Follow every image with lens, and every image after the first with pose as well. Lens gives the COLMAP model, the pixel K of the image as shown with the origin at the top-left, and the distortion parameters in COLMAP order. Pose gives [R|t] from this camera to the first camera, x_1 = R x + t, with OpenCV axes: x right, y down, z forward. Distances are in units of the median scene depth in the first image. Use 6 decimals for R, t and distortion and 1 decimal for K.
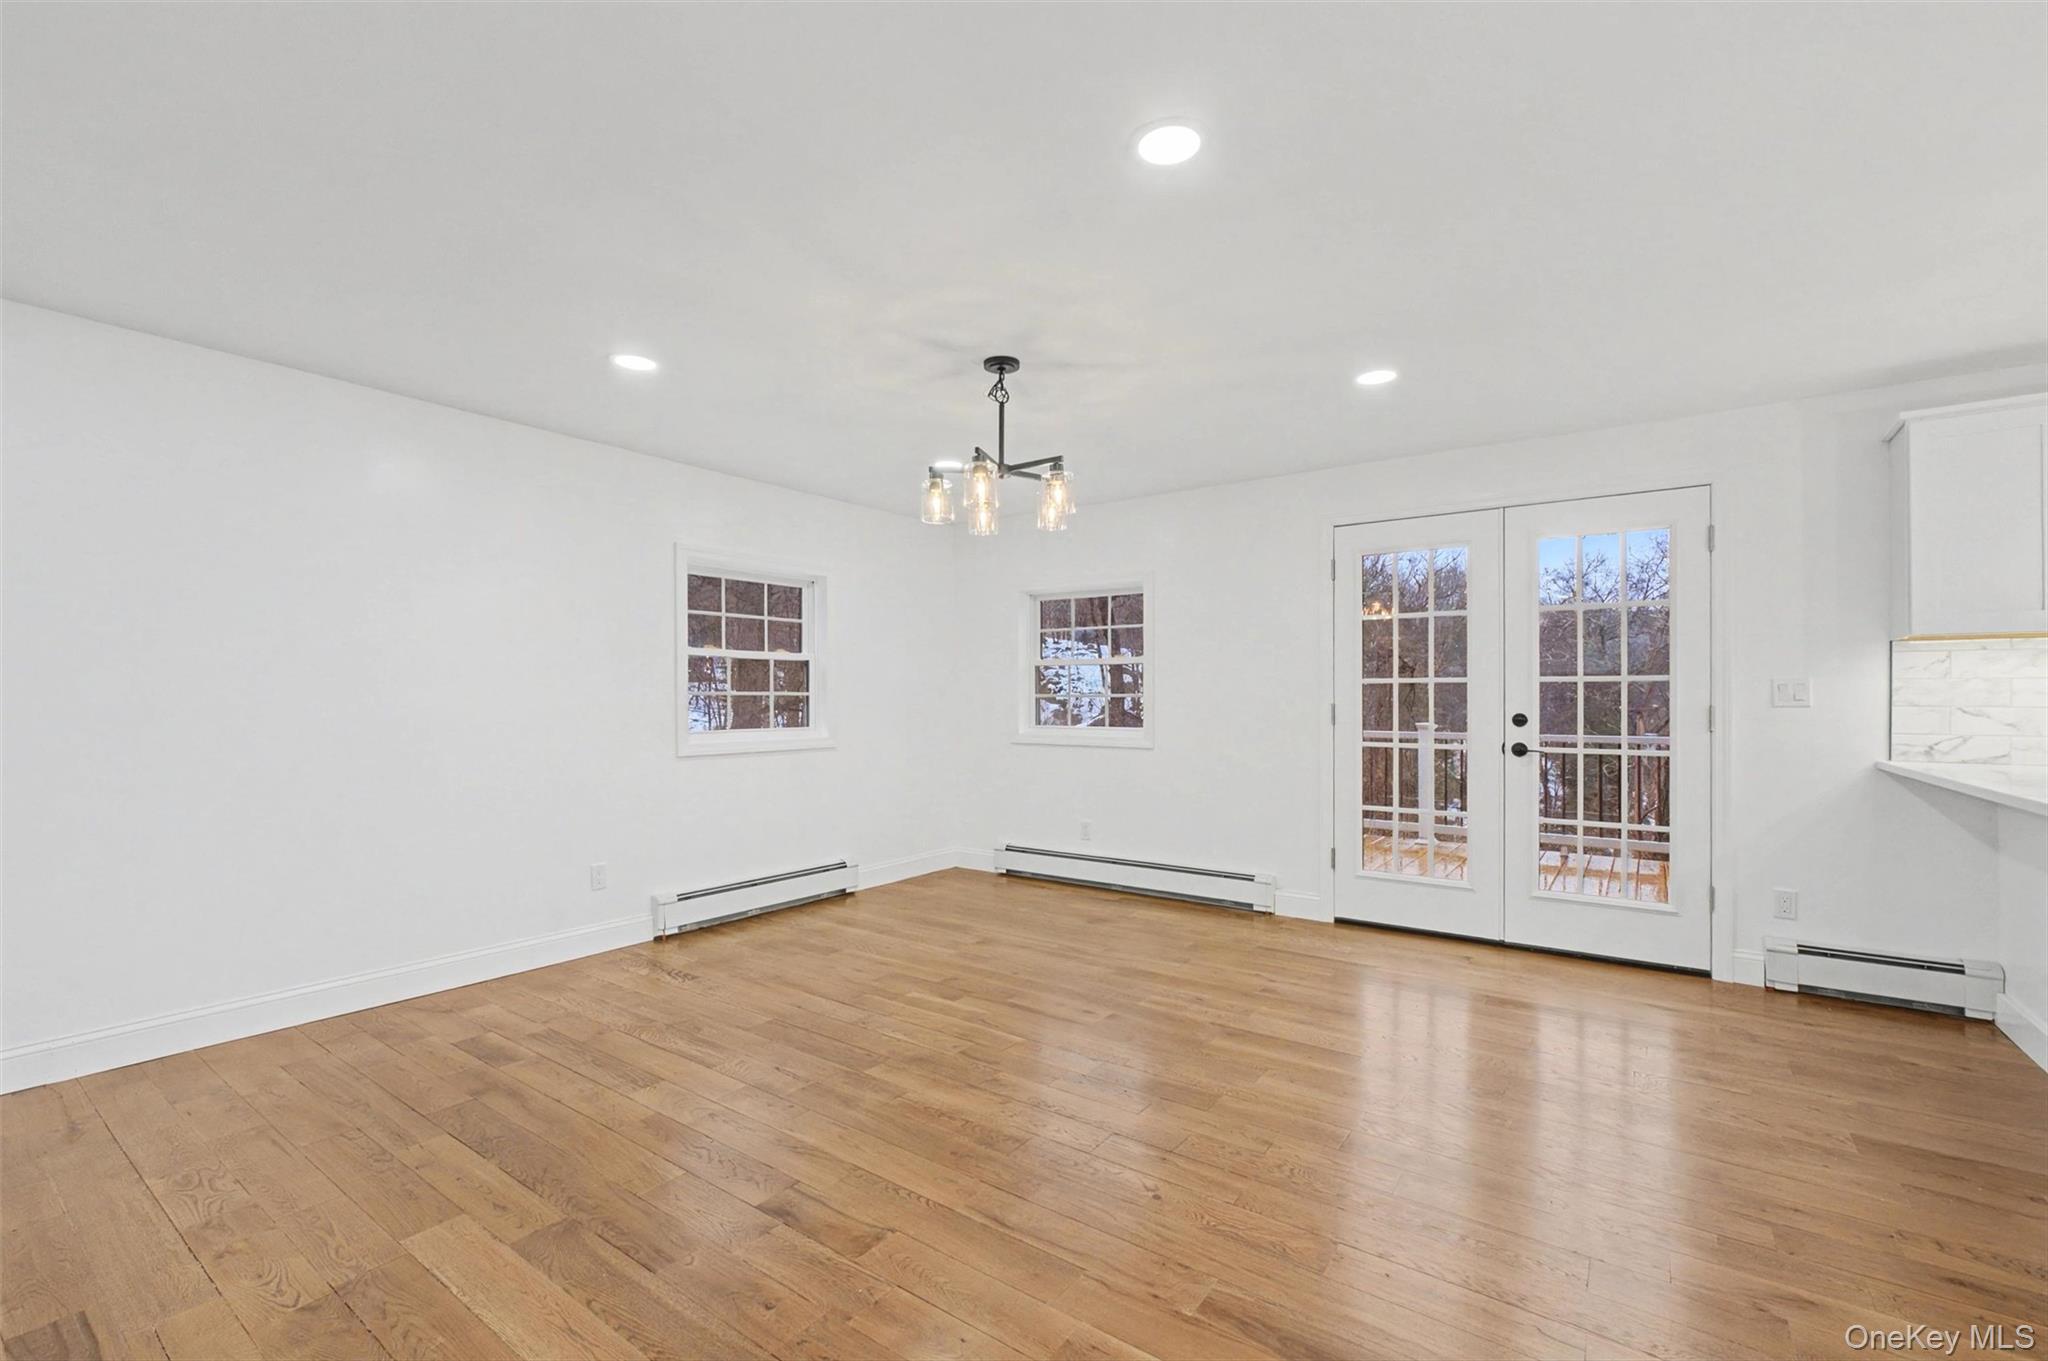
lens RADIAL K [[868.5, 0, 1027.7], [0, 868.5, 691.0], [0, 0, 1]] dist [0.000334, 0.000542]
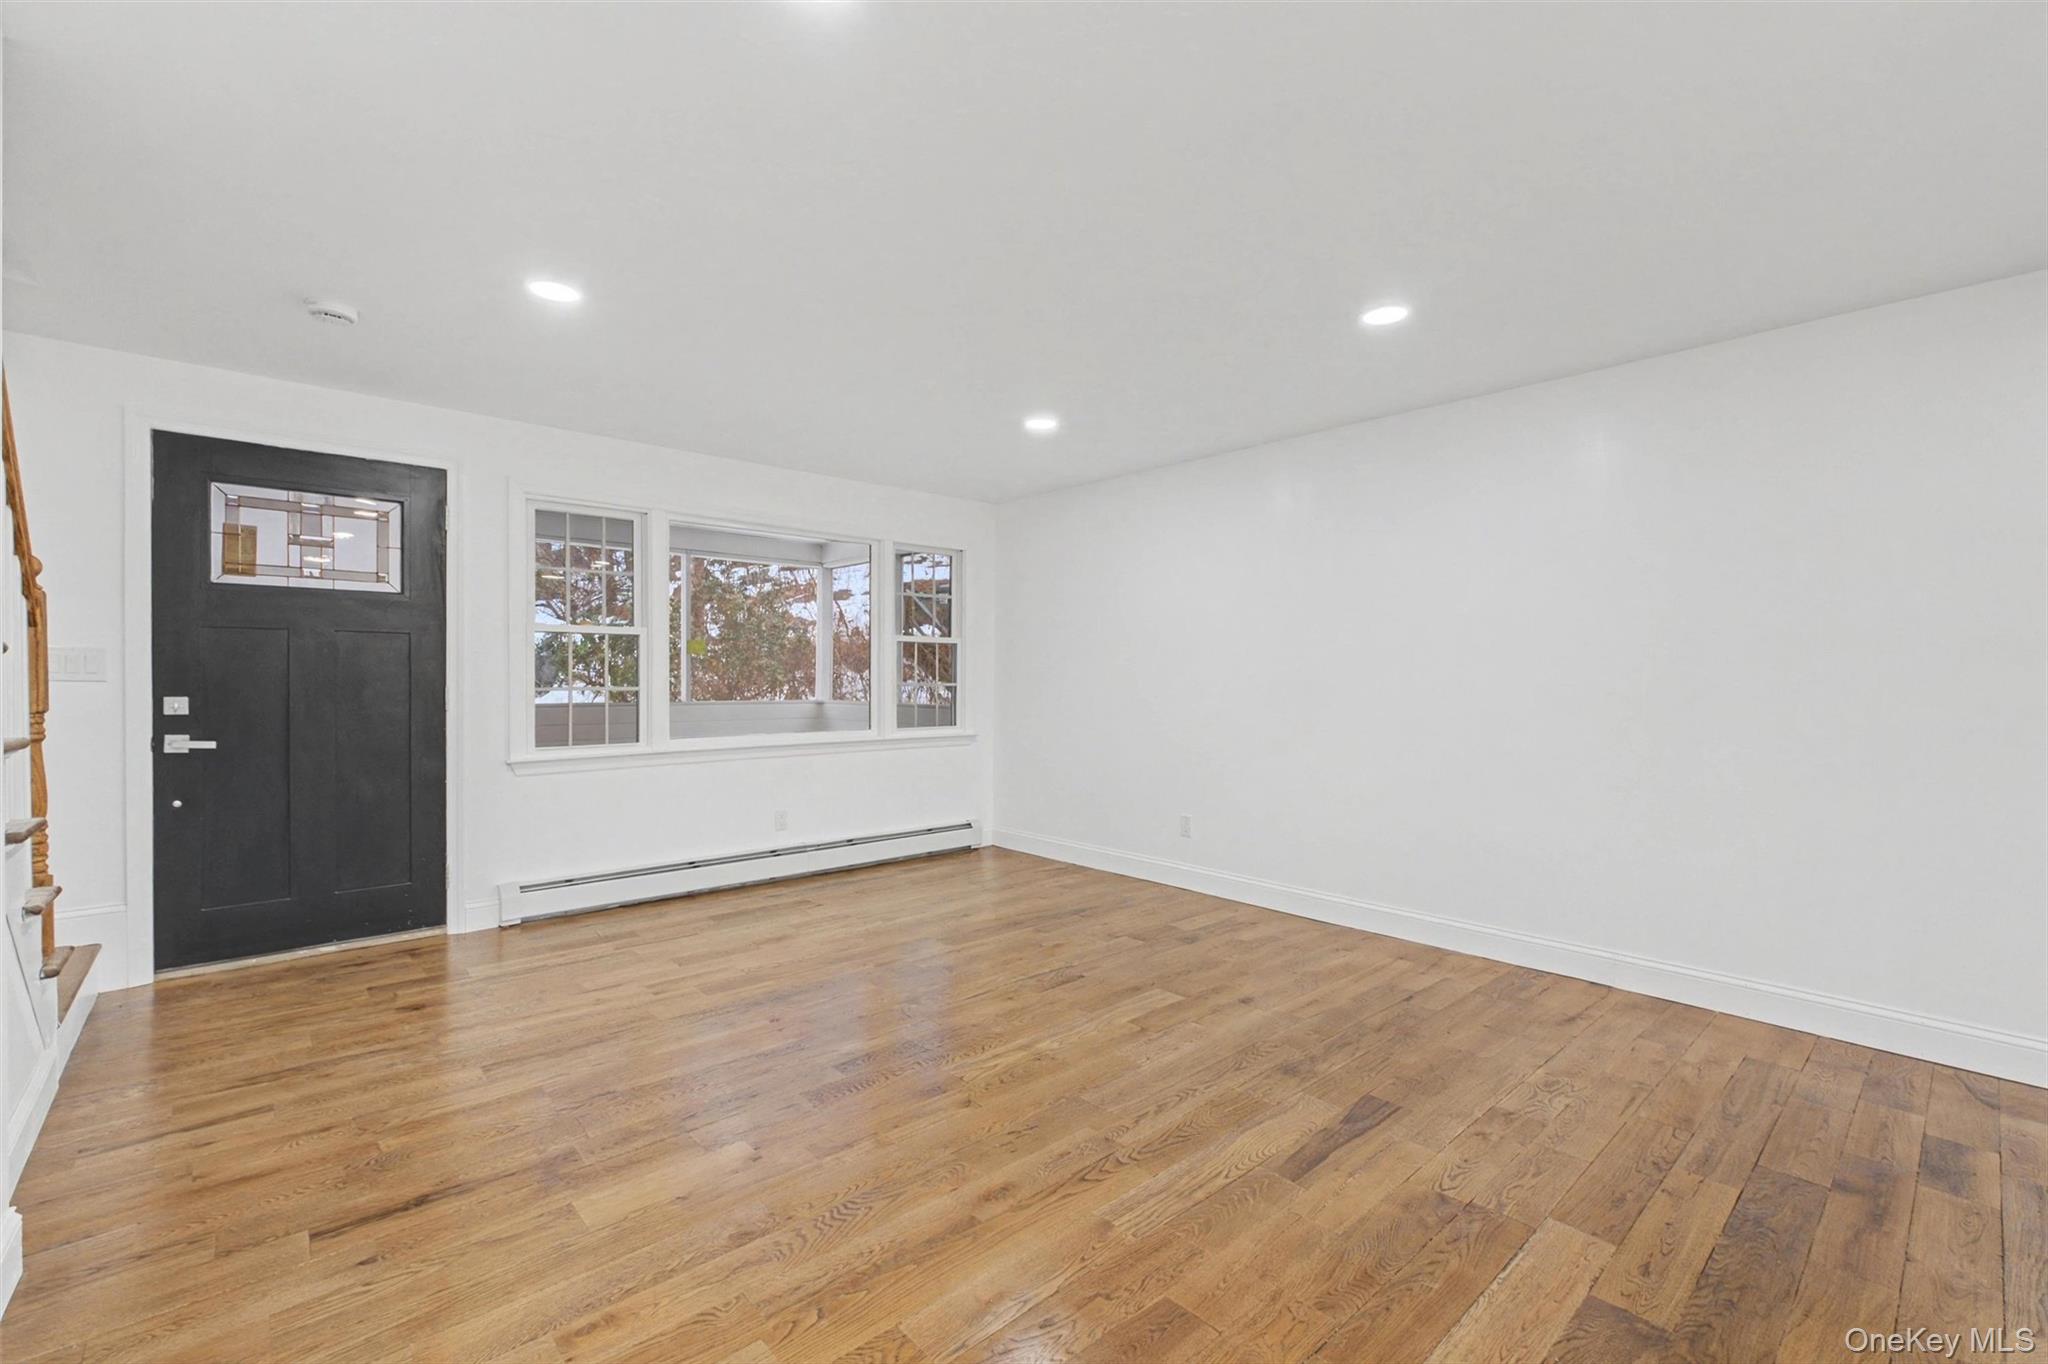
lens RADIAL K [[873.8, 0, 1033.7], [0, 873.8, 693.2], [0, 0, 1]] dist [-0.001259, -0.000110]
pose [[-0.214117, 0.013030, -0.976721, 0.214584], [0.004221, 0.999914, 0.012414, 0.008923], [0.976799, -0.001465, -0.214153, 0.364140]]
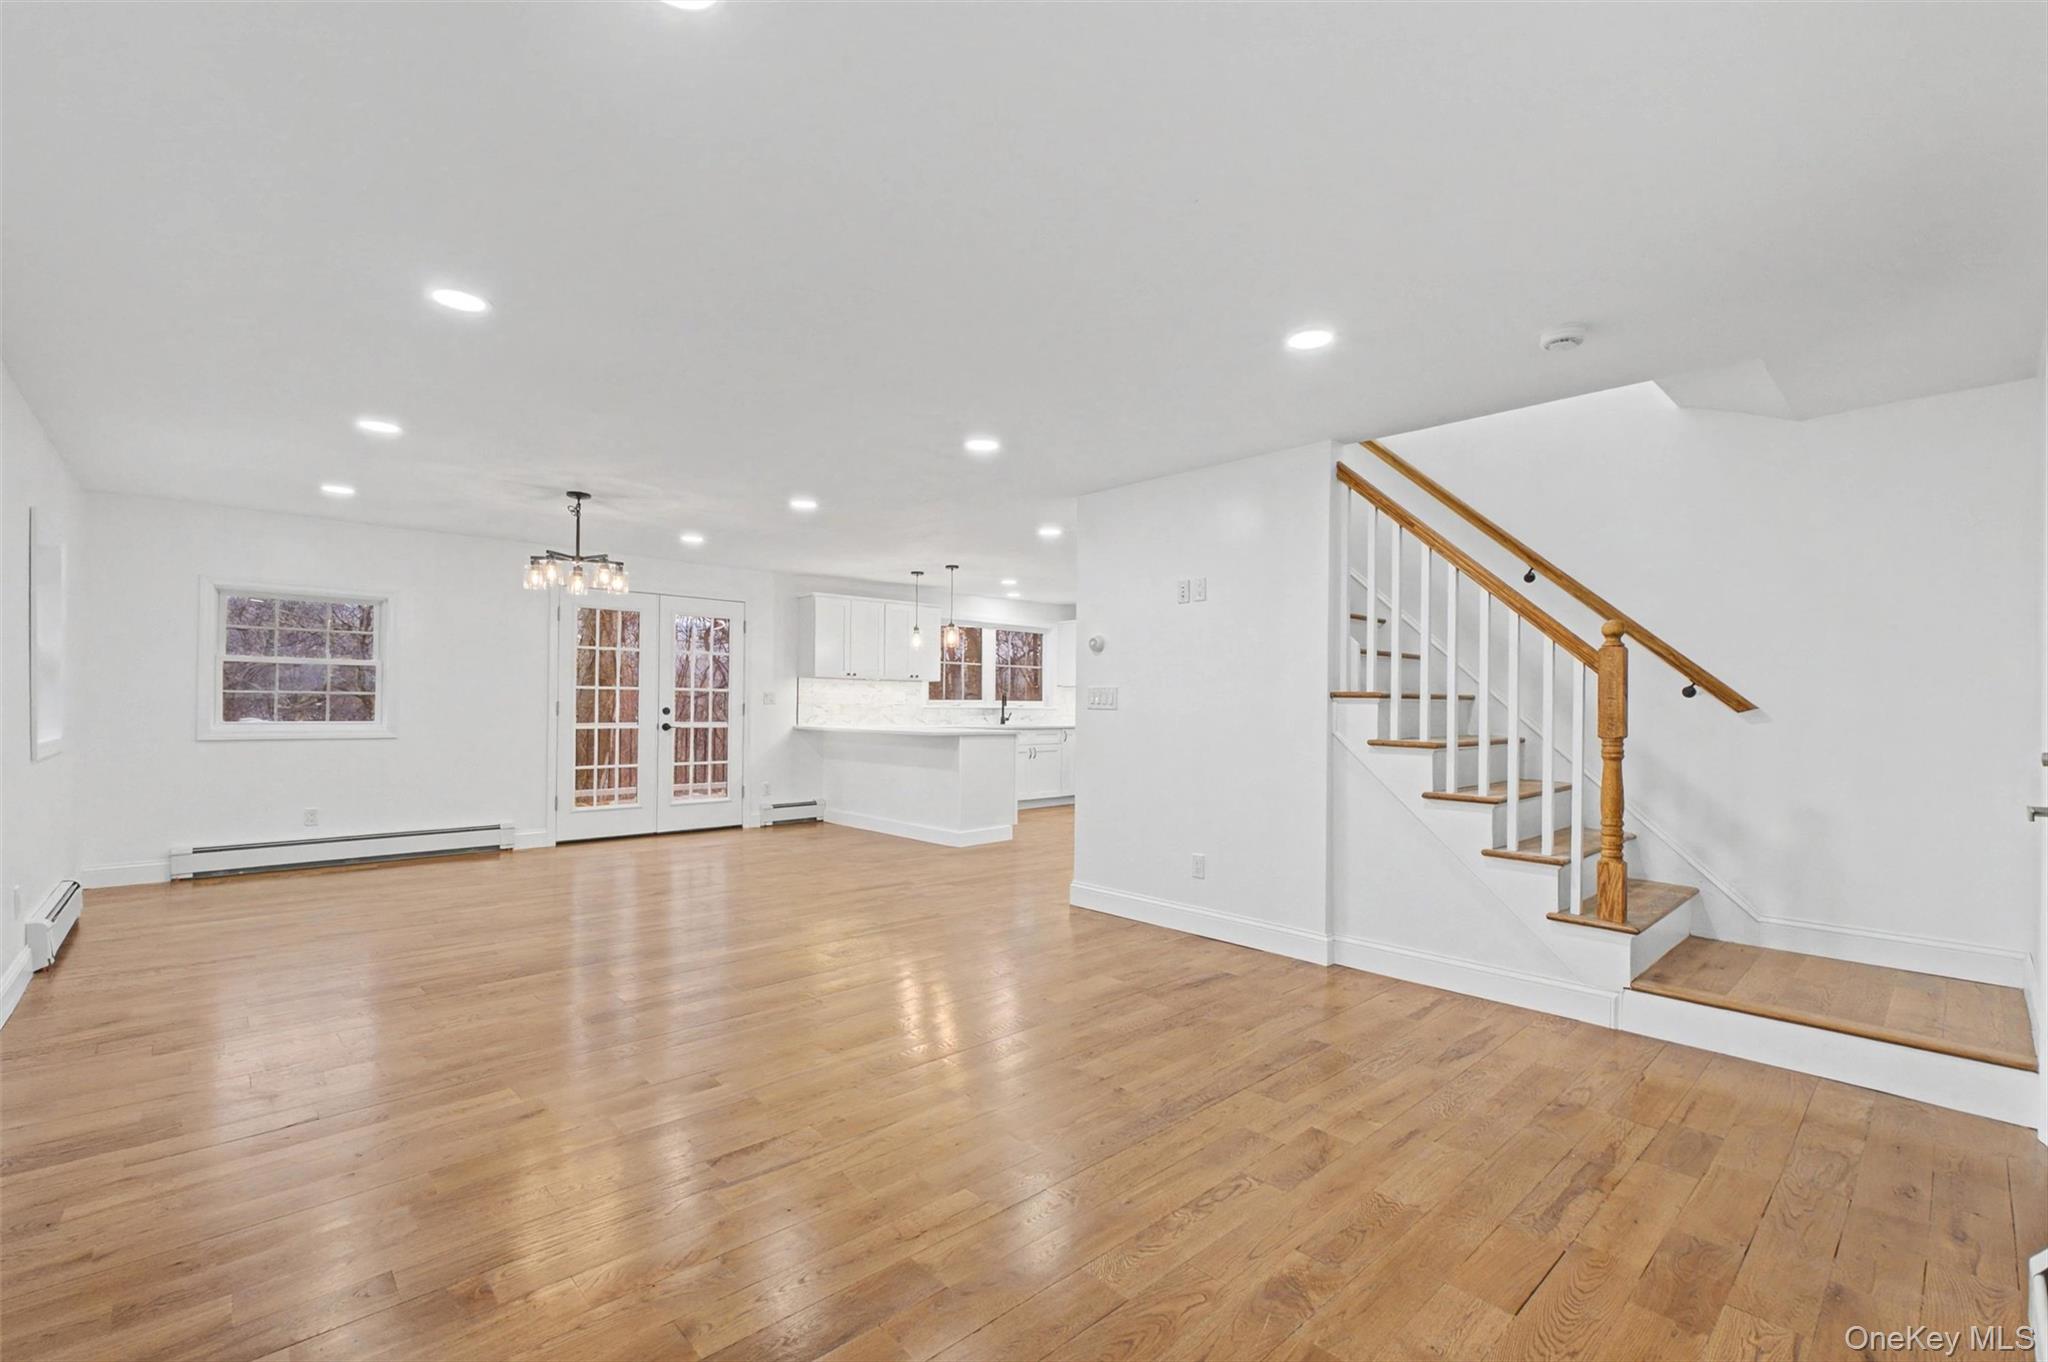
lens RADIAL K [[873.8, 0, 1033.7], [0, 873.8, 692.2], [0, 0, 1]] dist [-0.001259, -0.000110]
pose [[0.190296, 0.014751, 0.981616, -1.416747], [-0.015840, 0.999803, -0.011954, 0.003117], [-0.981599, -0.013274, 0.190492, -0.159619]]
